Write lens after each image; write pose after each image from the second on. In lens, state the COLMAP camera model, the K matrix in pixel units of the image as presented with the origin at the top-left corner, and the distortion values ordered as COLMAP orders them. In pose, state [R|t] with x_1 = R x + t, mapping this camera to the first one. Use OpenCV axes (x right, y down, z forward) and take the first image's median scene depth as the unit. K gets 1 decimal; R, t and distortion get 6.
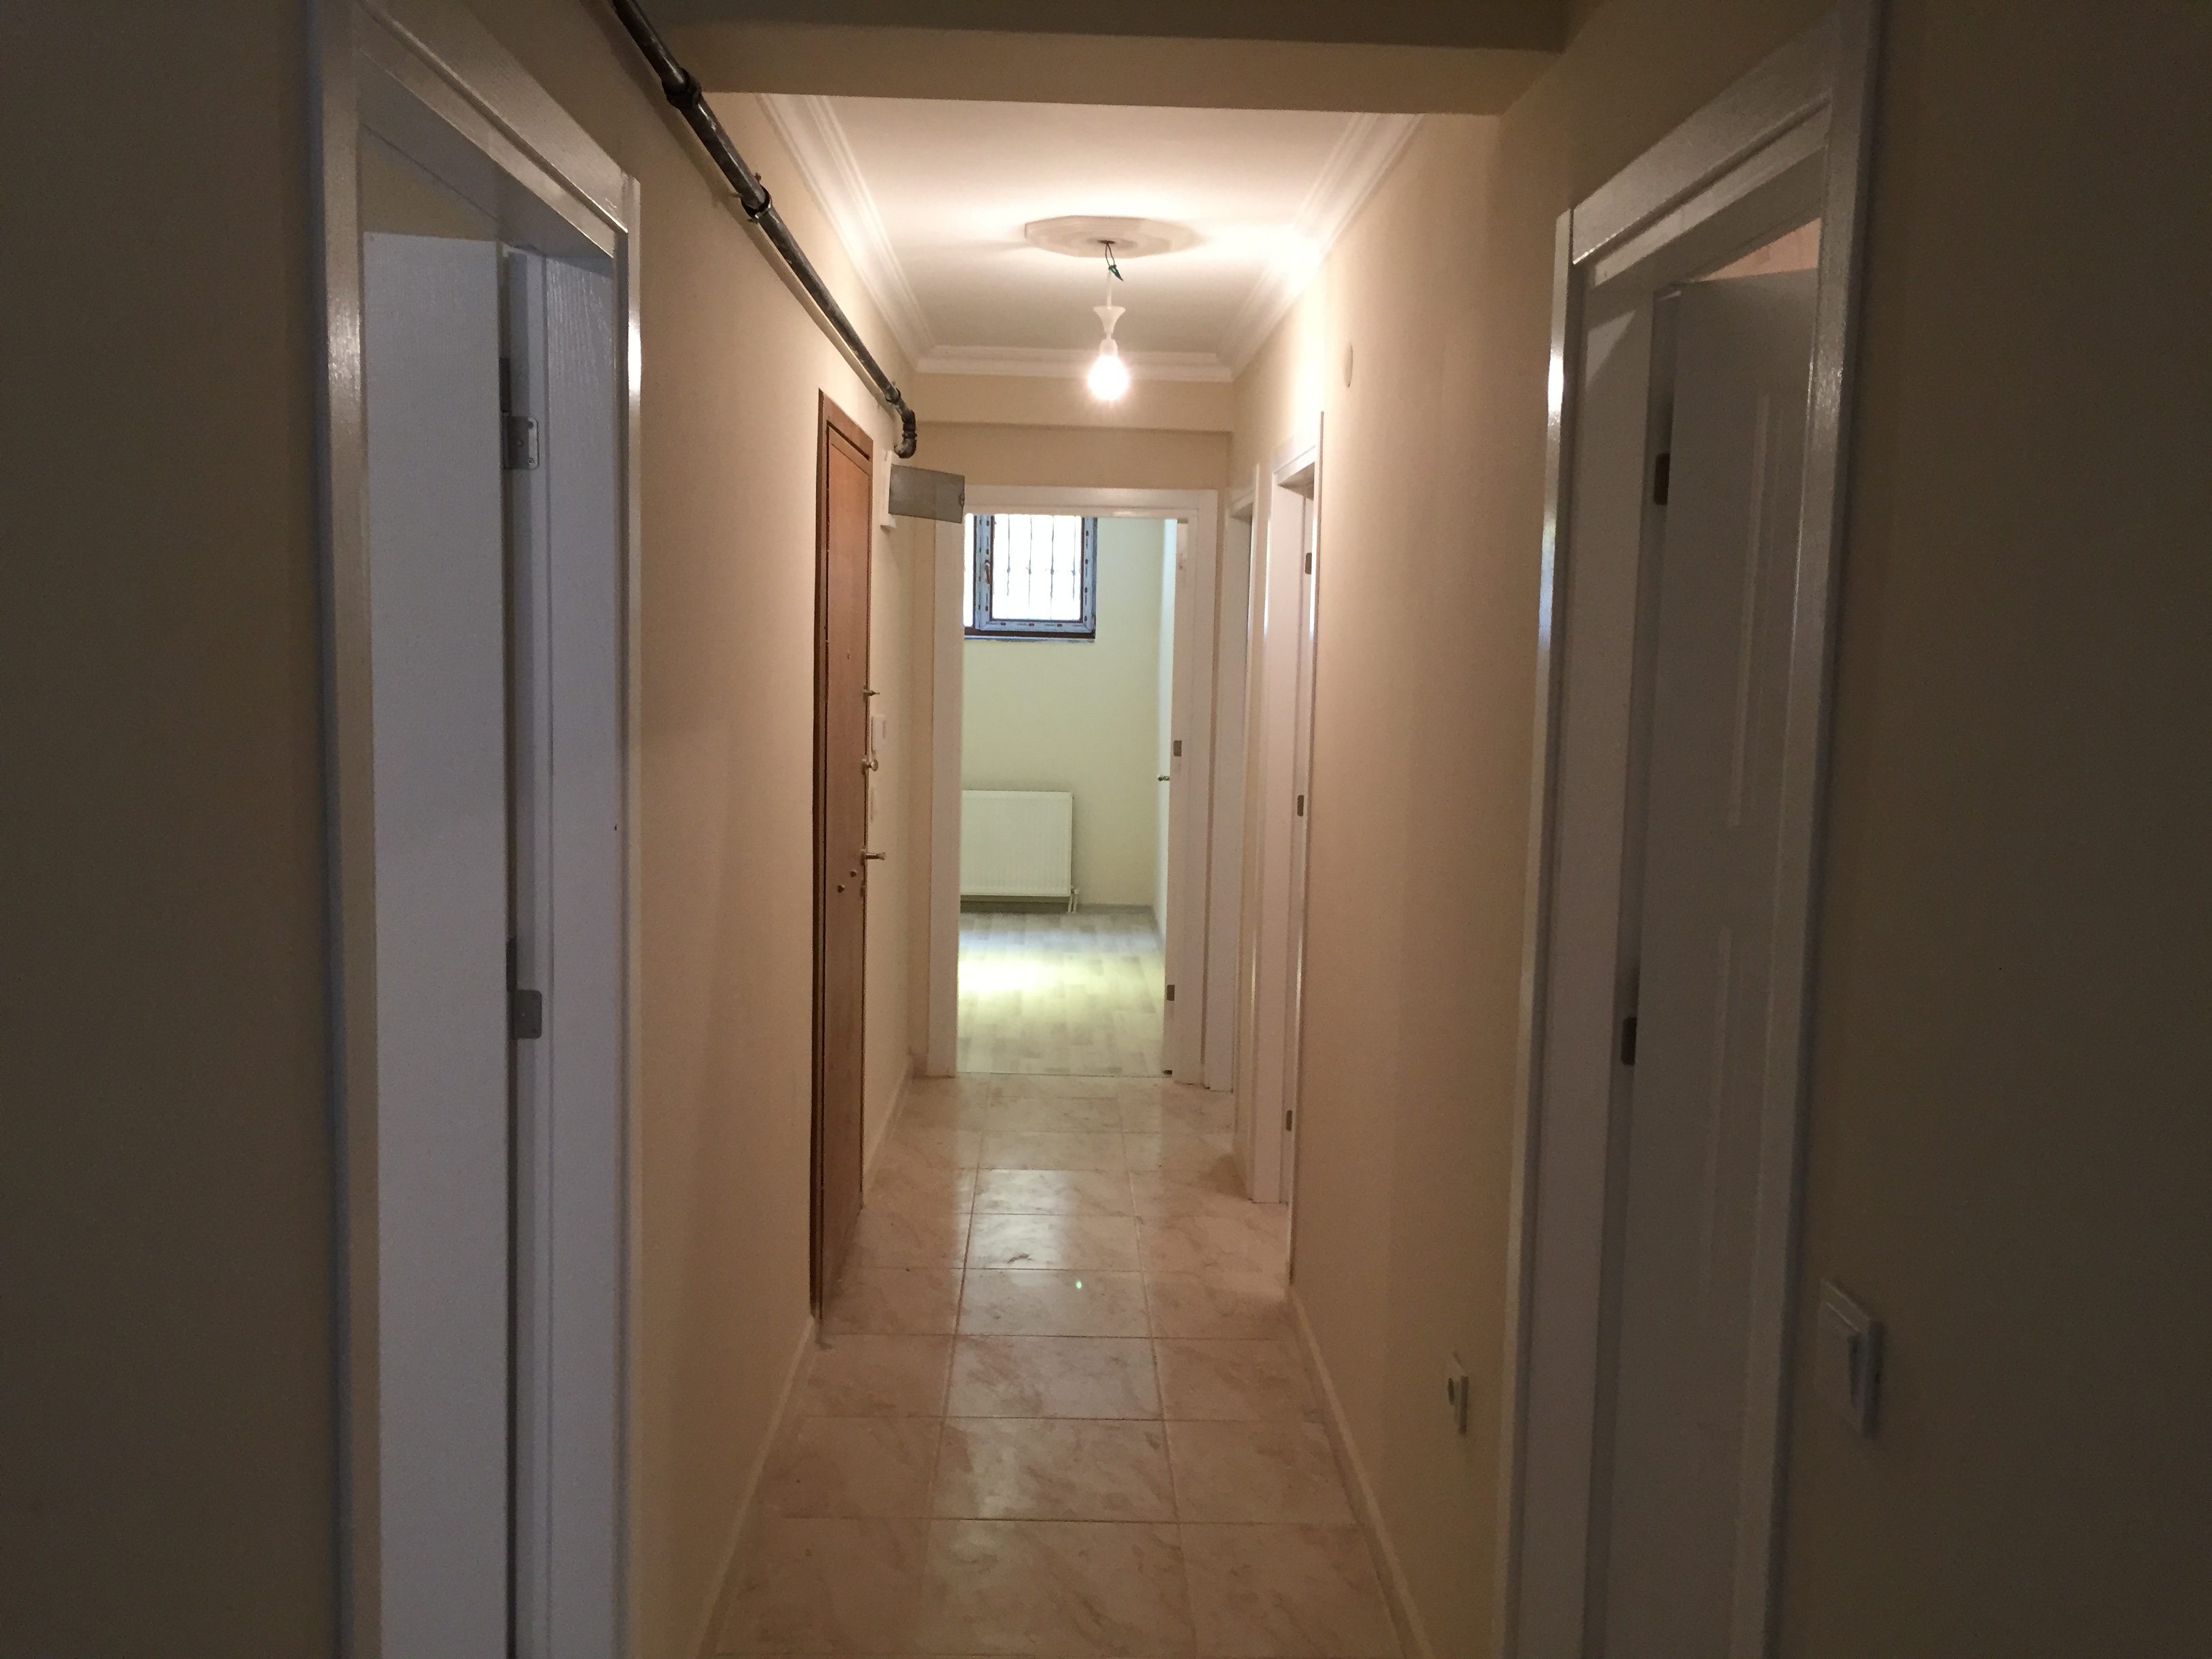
lens RADIAL K [[1909.1, 0, 1115.5], [0, 1909.1, 817.8], [0, 0, 1]] dist [0.022457, 0.004926]
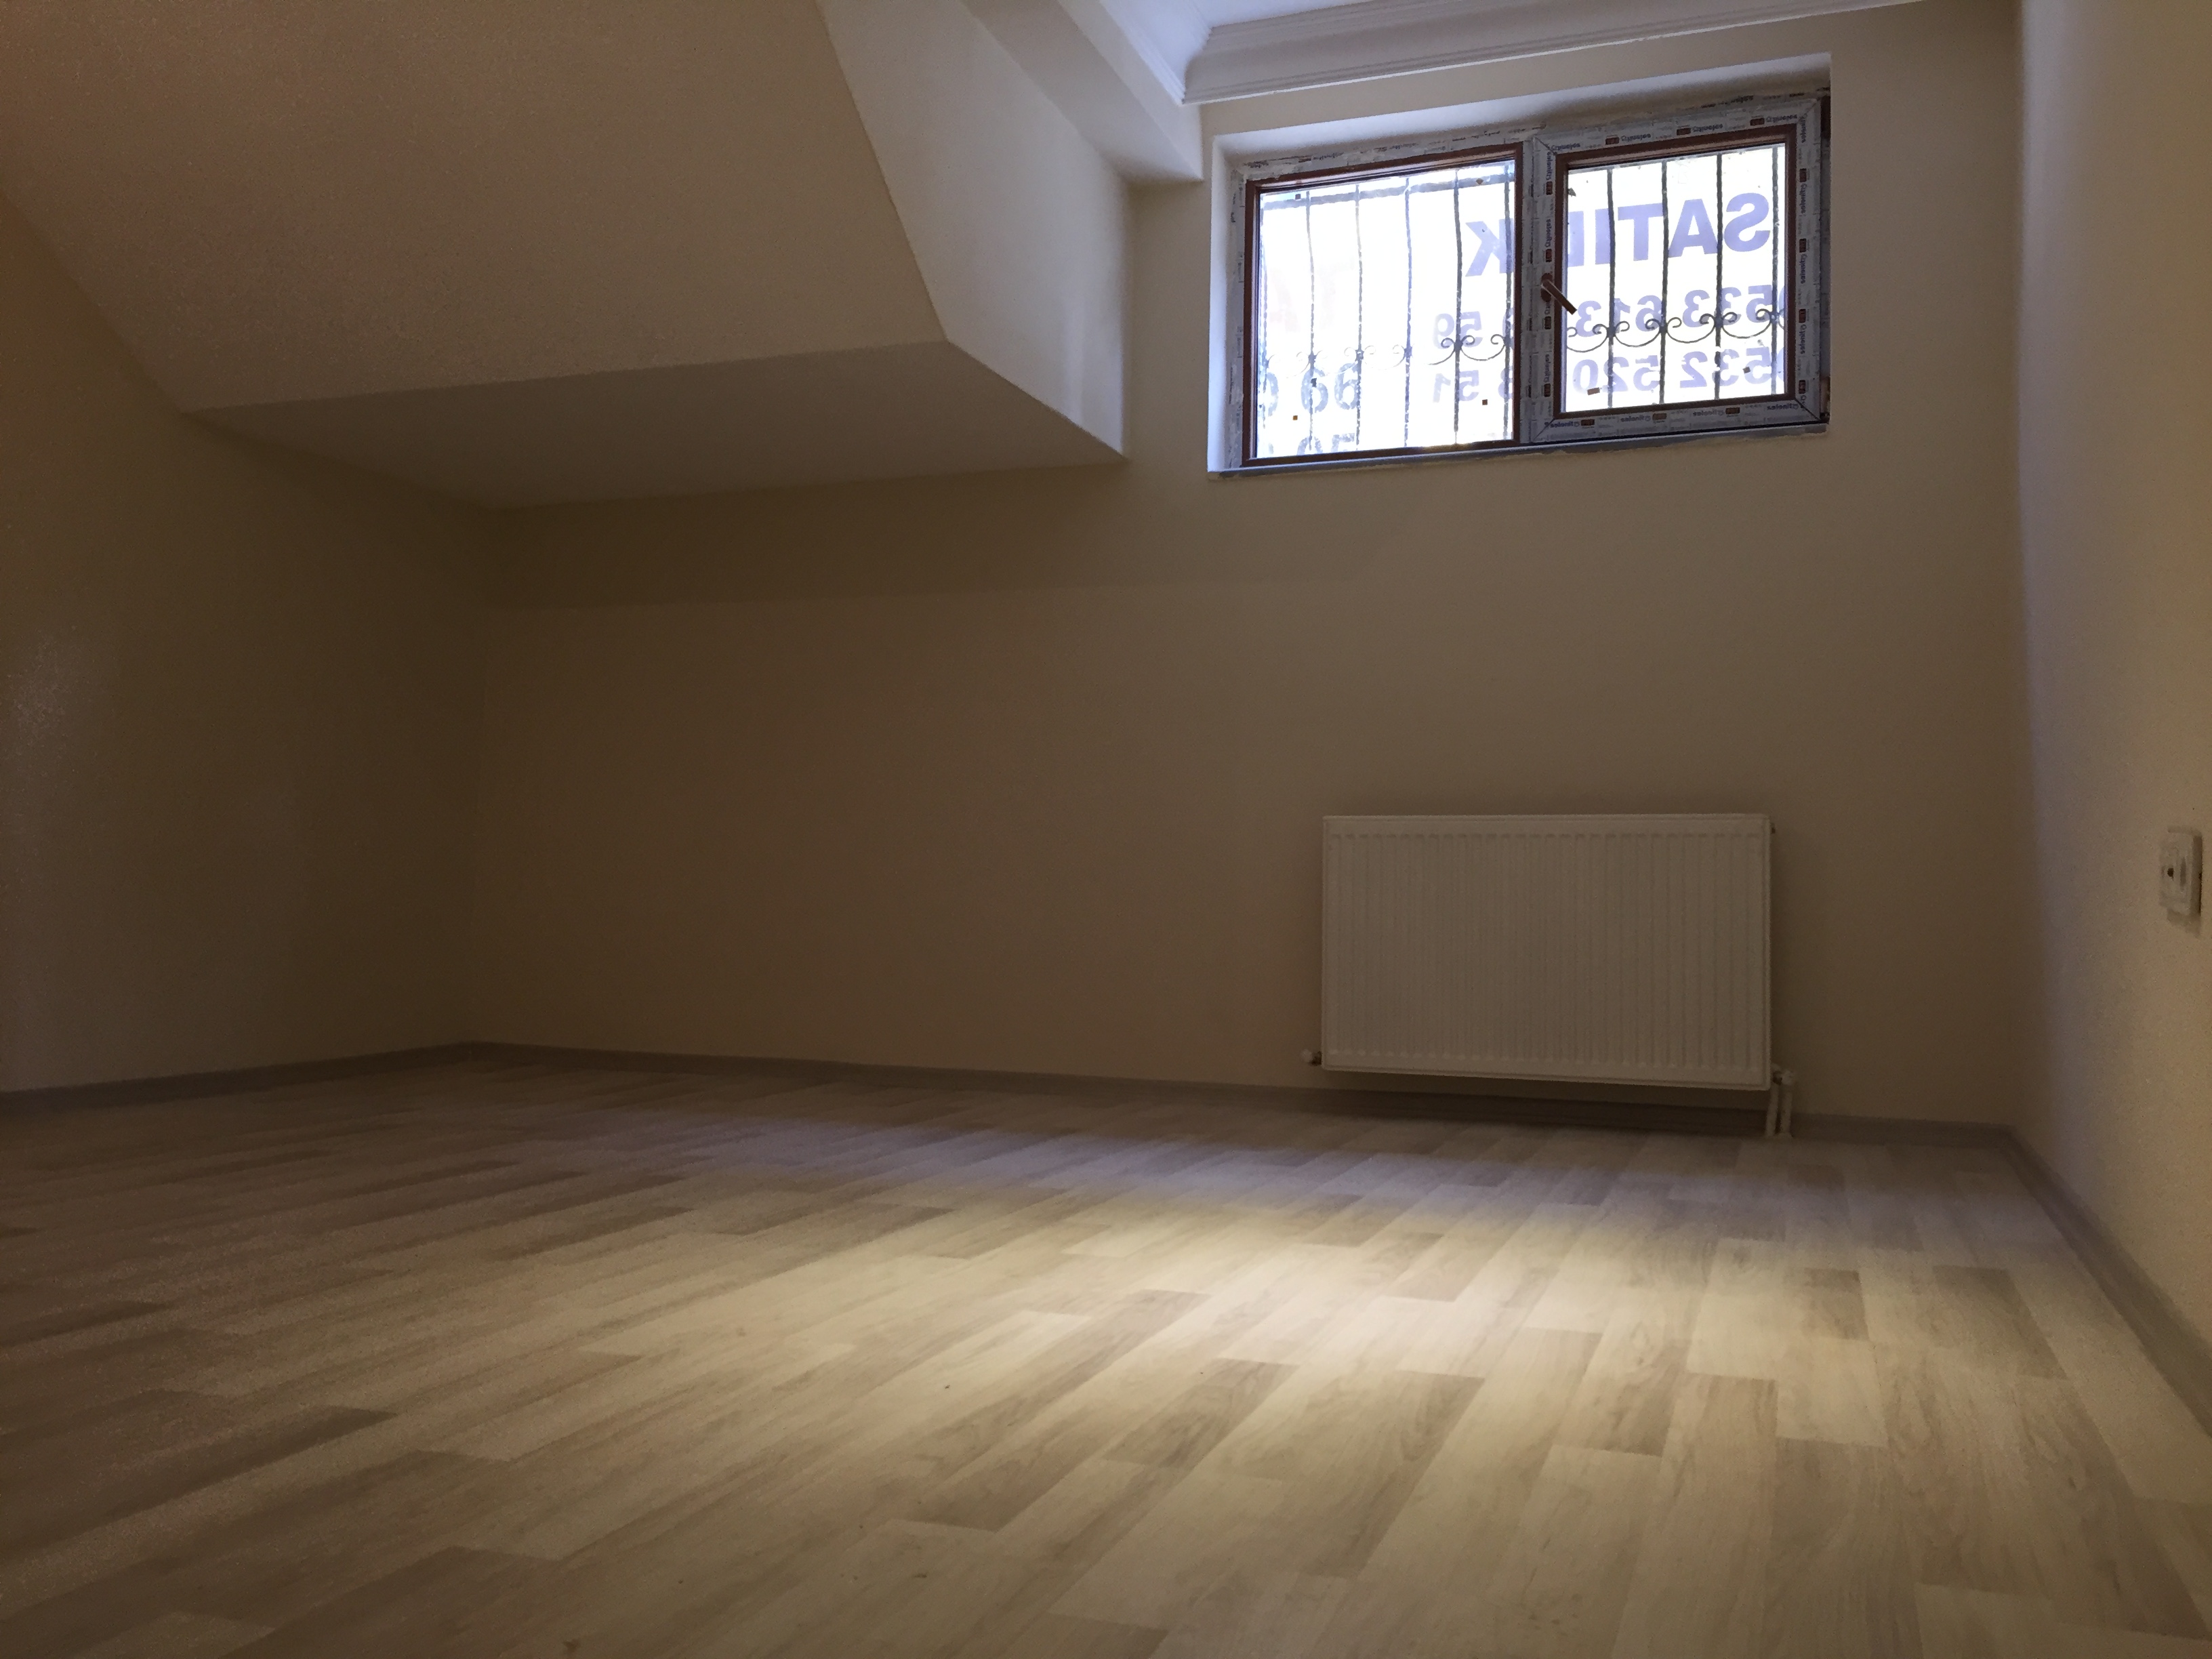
lens RADIAL K [[1909.1, 0, 1098.7], [0, 1909.1, 842.9], [0, 0, 1]] dist [0.022457, 0.004926]
pose [[0.924767, -0.022700, -0.379856, -0.001692], [-0.026702, 0.991888, -0.124282, 0.042832], [0.379596, 0.125075, 0.916659, 0.593909]]
